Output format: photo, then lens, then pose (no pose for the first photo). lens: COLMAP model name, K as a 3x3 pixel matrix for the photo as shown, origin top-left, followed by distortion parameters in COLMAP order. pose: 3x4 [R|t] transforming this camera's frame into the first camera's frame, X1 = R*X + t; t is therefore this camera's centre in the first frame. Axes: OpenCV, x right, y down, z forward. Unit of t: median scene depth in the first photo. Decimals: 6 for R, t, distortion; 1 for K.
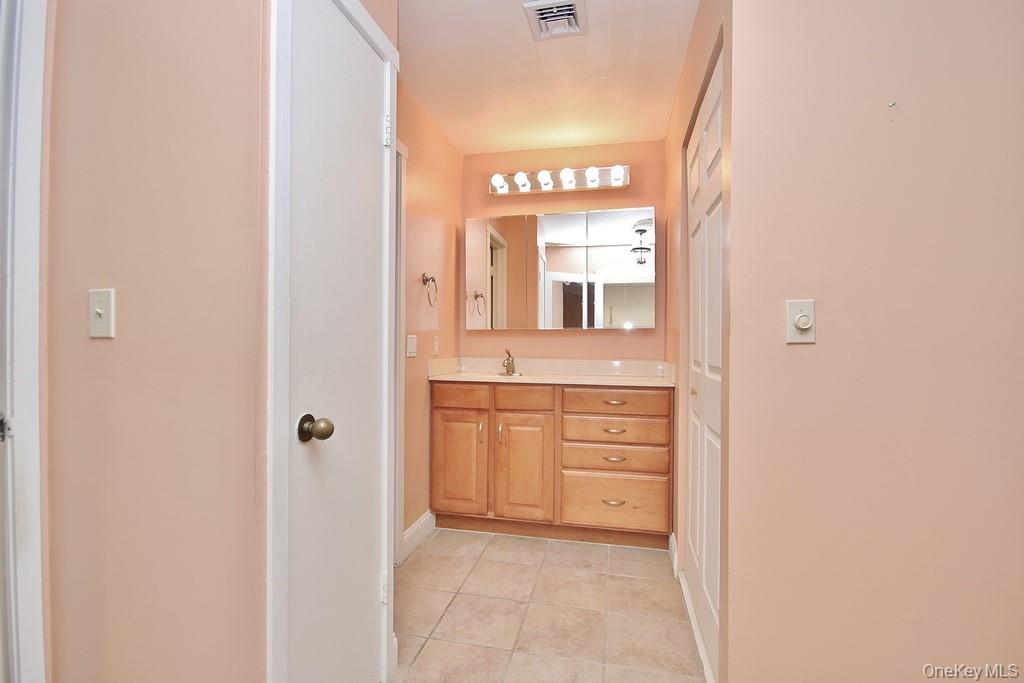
lens RADIAL K [[475.1, 0, 512.0], [0, 475.1, 341.5], [0, 0, 1]] dist [0.001118, -0.000331]
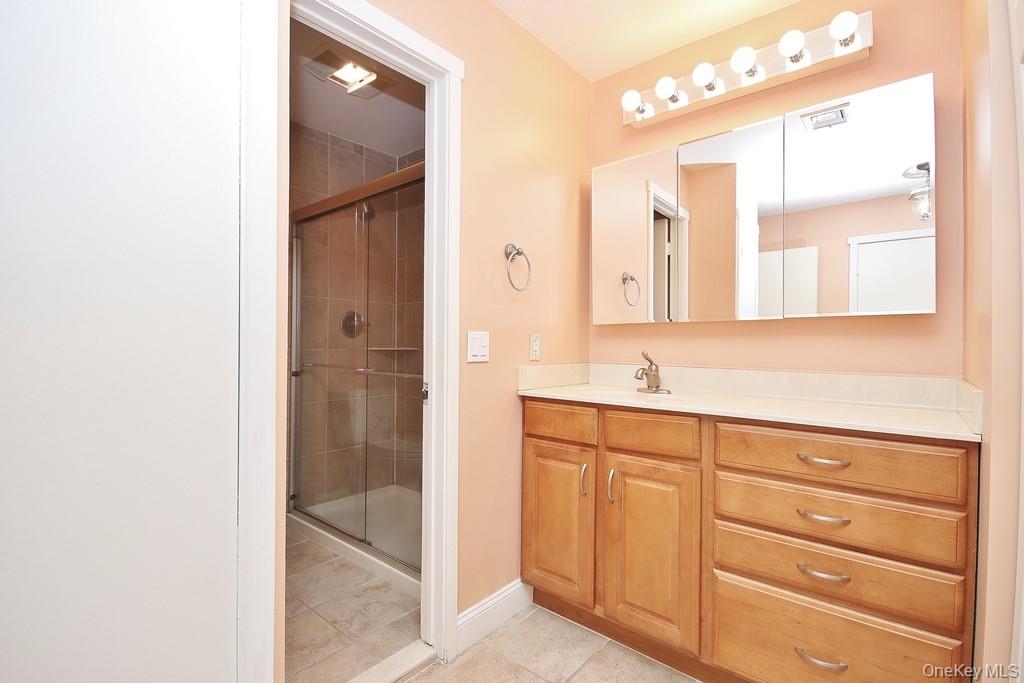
lens RADIAL K [[475.1, 0, 512.0], [0, 475.1, 341.5], [0, 0, 1]] dist [0.001118, -0.000331]
pose [[0.886421, -0.000007, -0.462880, 0.149412], [-0.002692, 0.999983, -0.005170, 0.005223], [0.462872, 0.005829, 0.886406, 0.379660]]
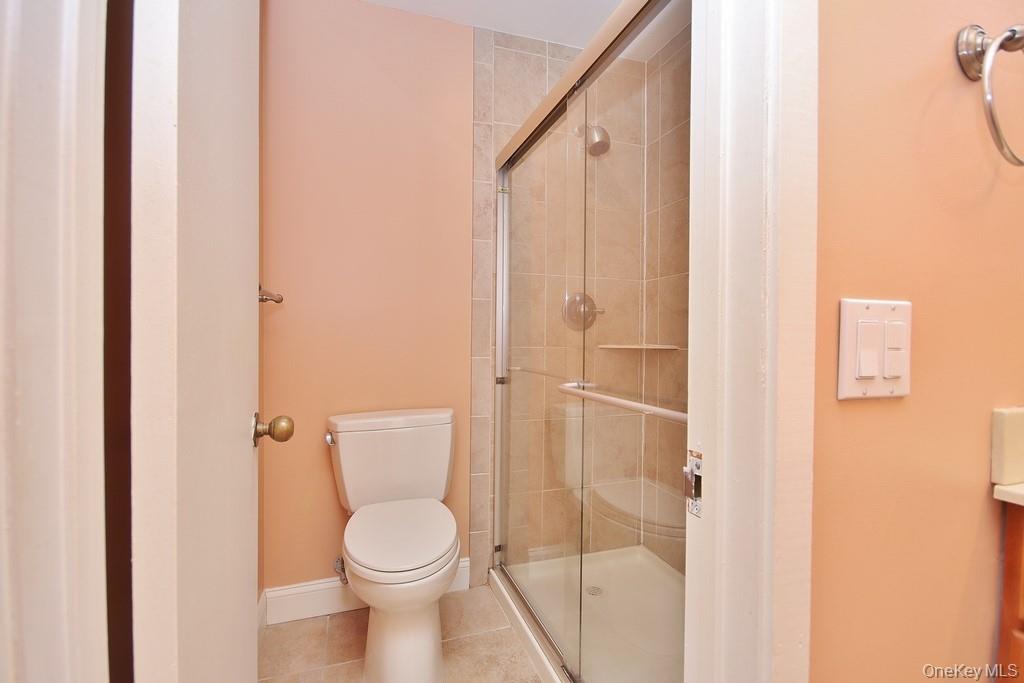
lens RADIAL K [[475.1, 0, 512.0], [0, 475.1, 341.5], [0, 0, 1]] dist [0.001118, -0.000331]
pose [[0.526639, 0.007259, -0.850058, -0.109299], [-0.005149, 0.999972, 0.005350, 0.005916], [0.850073, 0.001559, 0.526662, 0.707613]]
